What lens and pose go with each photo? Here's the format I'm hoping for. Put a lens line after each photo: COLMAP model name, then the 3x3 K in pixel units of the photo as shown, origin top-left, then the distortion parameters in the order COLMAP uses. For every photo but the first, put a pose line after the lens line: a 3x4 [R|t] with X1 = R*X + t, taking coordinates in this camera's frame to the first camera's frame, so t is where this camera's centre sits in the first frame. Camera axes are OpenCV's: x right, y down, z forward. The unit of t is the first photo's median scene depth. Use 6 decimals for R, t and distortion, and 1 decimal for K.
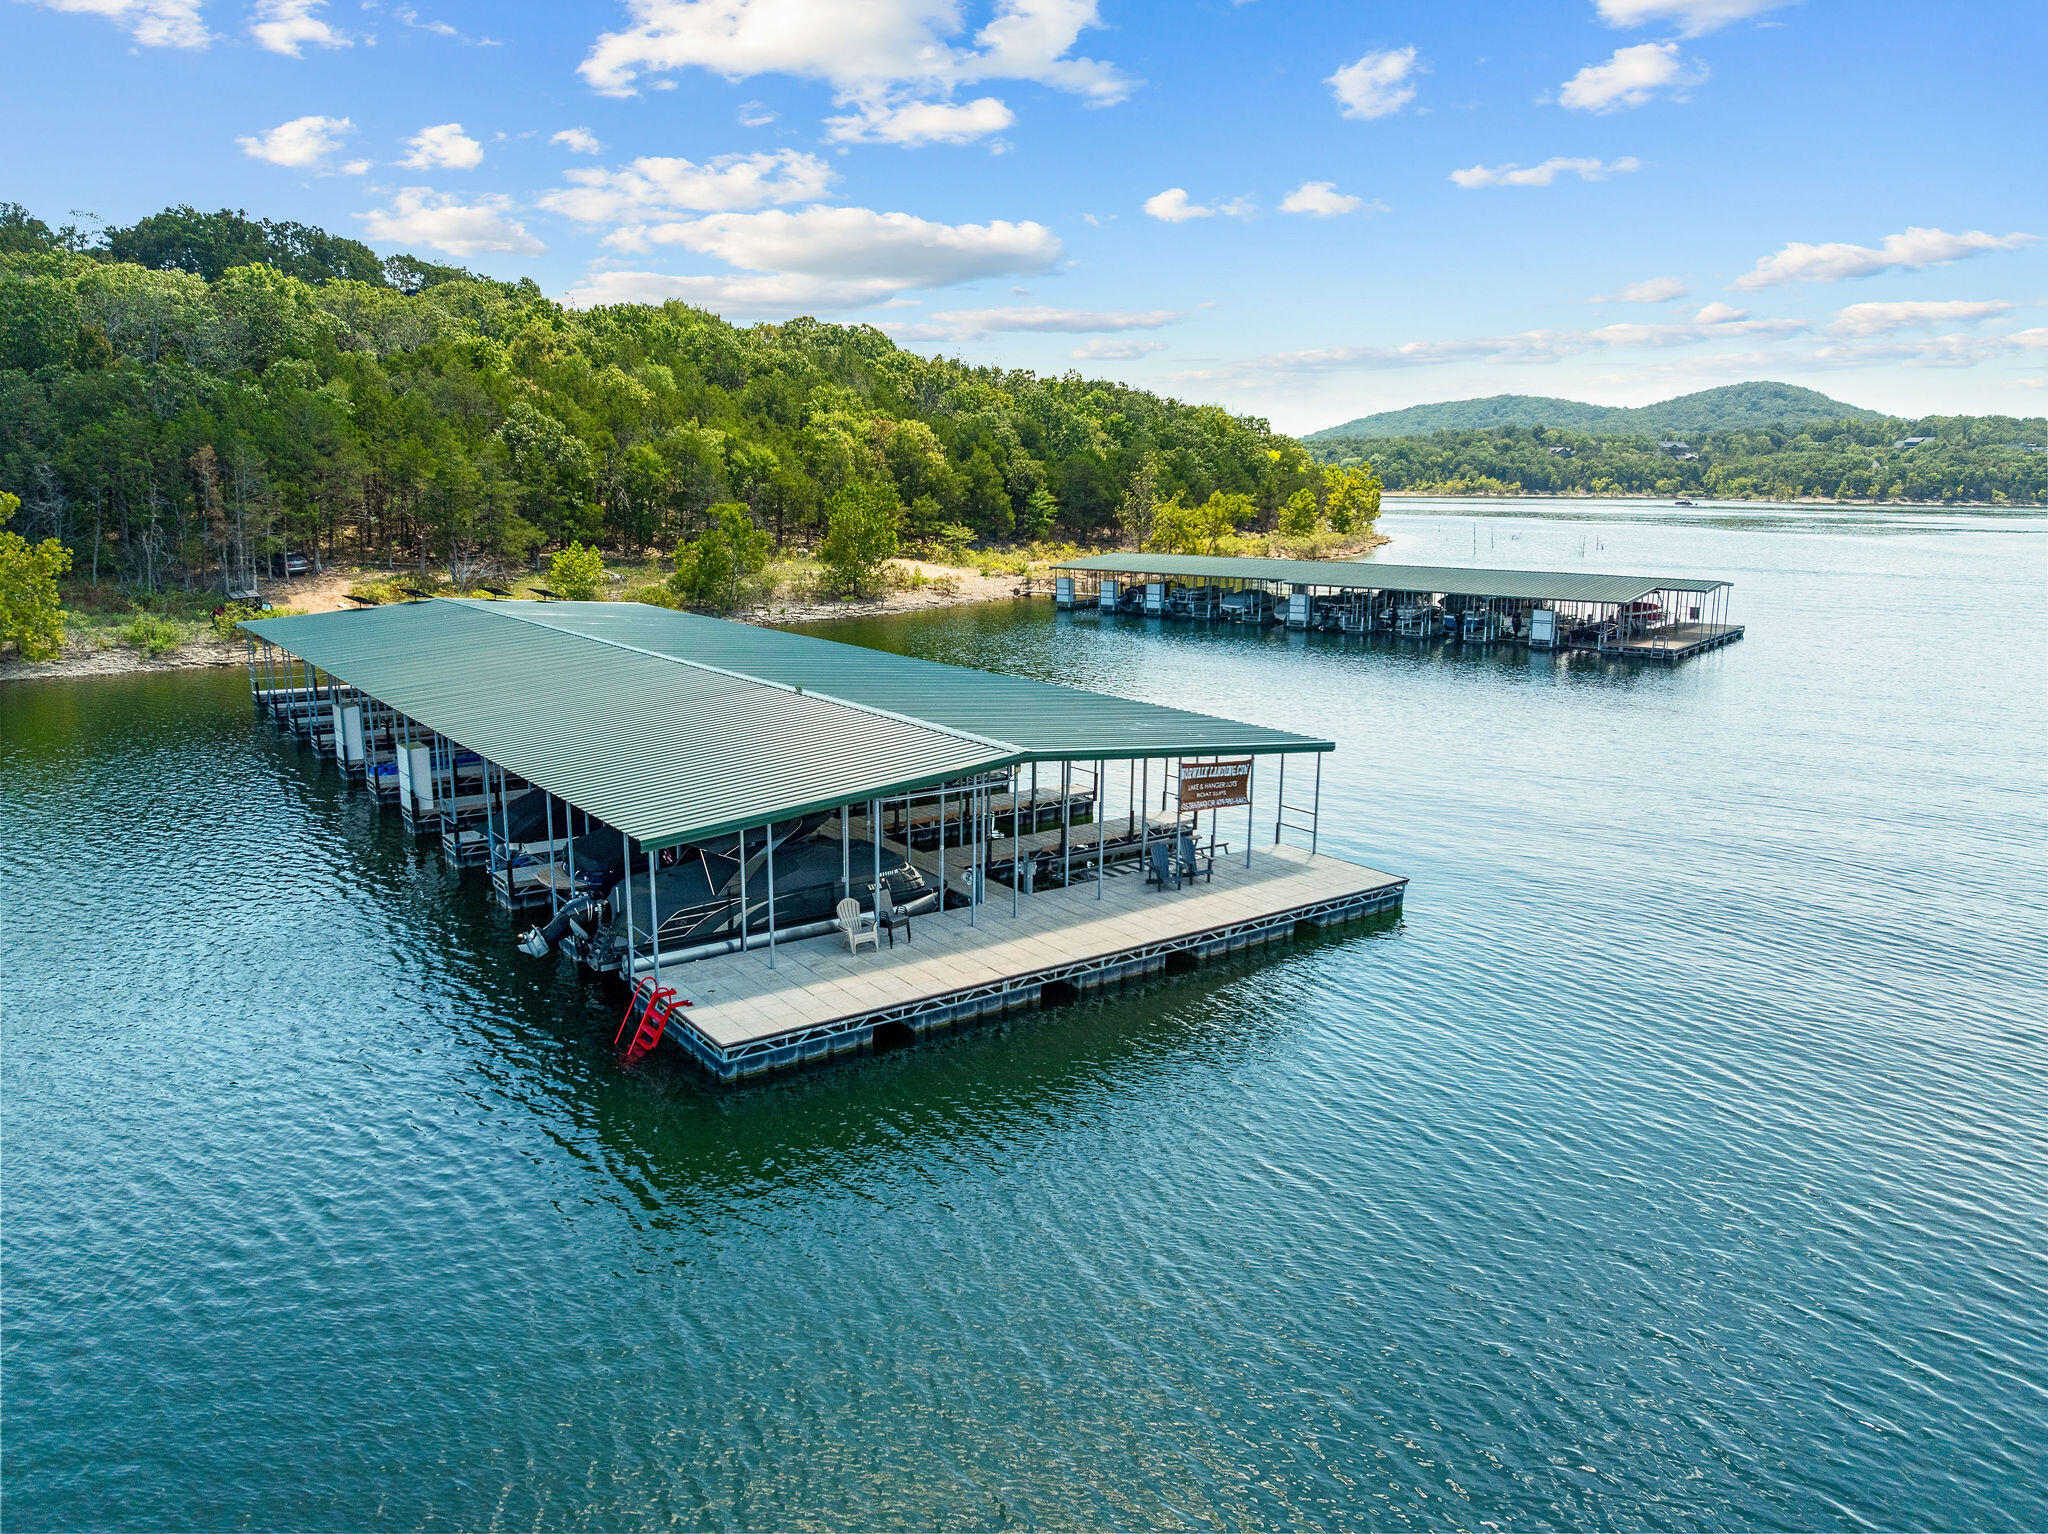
lens RADIAL K [[1442.0, 0, 1022.3], [0, 1442.0, 758.7], [0, 0, 1]] dist [-0.056752, 0.028923]
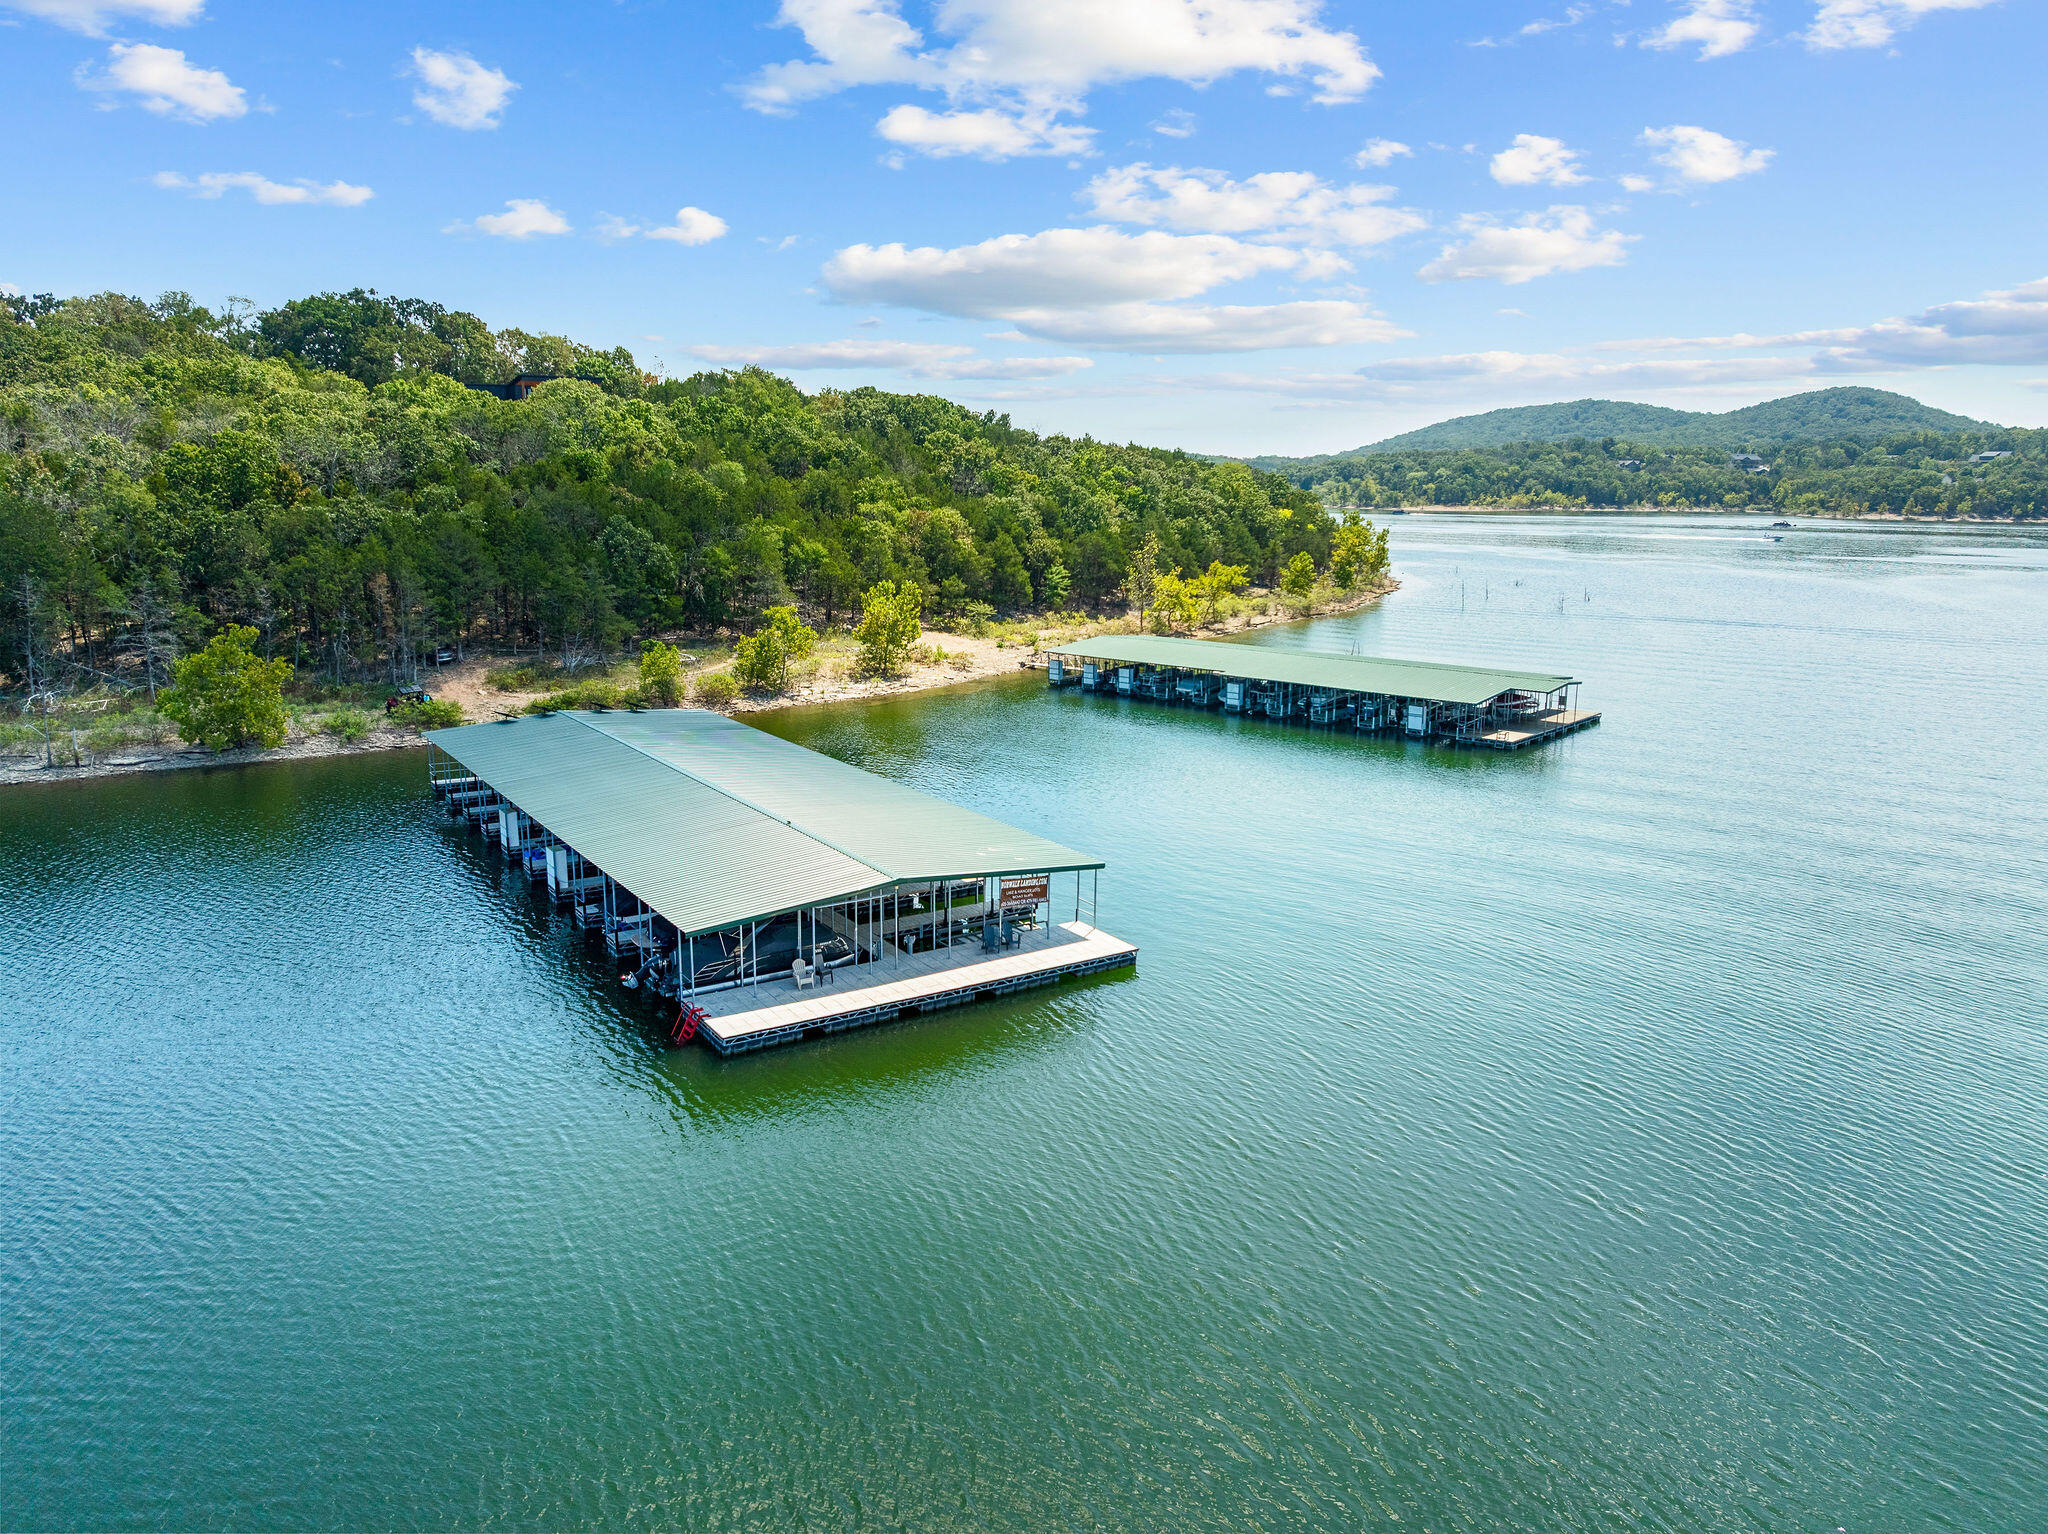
lens RADIAL K [[1434.9, 0, 1024.0], [0, 1434.9, 767.0], [0, 0, 1]] dist [-0.037622, -0.002425]
pose [[0.998438, 0.011338, -0.054707, 0.062853], [-0.010930, 0.999910, 0.007743, -0.039510], [0.054790, -0.007133, 0.998472, -0.193462]]
